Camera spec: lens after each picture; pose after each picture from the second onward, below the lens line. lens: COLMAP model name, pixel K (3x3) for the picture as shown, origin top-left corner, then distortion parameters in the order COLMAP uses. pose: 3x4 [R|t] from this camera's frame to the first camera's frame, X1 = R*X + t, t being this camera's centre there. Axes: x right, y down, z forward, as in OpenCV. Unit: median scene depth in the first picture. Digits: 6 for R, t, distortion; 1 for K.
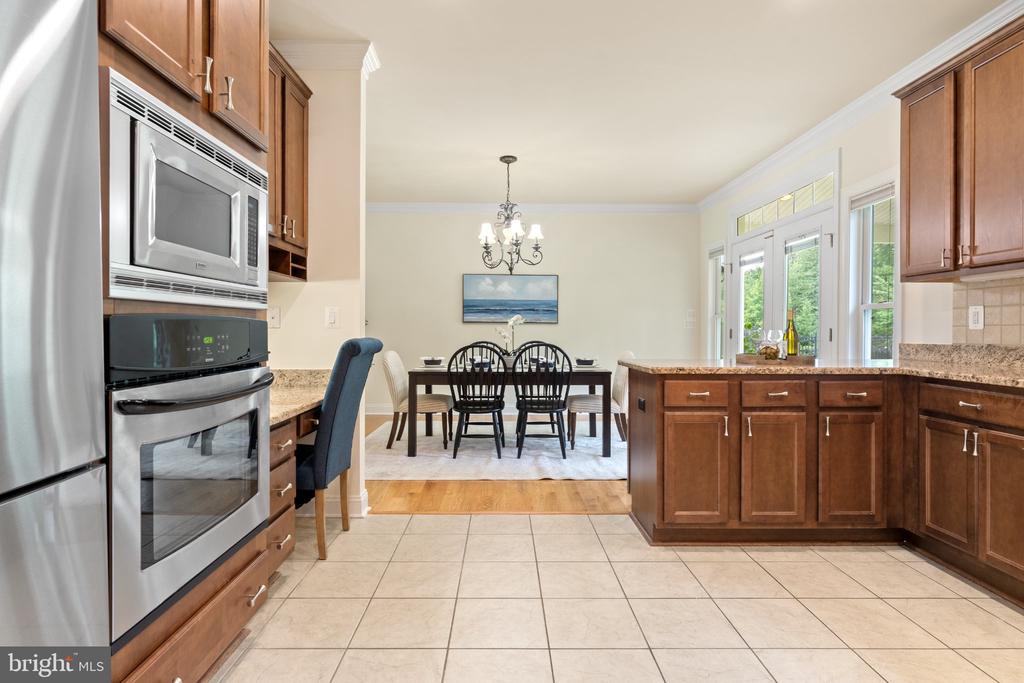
lens RADIAL K [[528.7, 0, 507.8], [0, 528.7, 337.0], [0, 0, 1]] dist [0.001047, 0.000556]
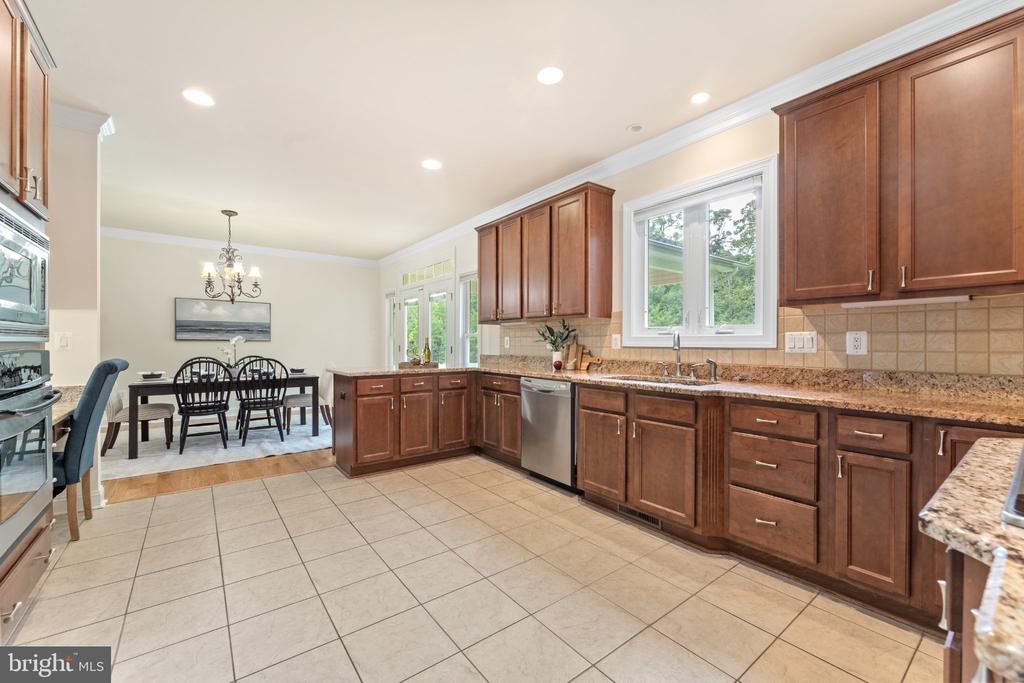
lens RADIAL K [[416.4, 0, 512.0], [0, 416.4, 341.5], [0, 0, 1]] dist [-0.001944, -0.000202]
pose [[0.795961, 0.000641, 0.605348, -0.083968], [0.006809, 0.999927, -0.010012, -0.017618], [-0.605310, 0.012091, 0.795898, -0.261701]]
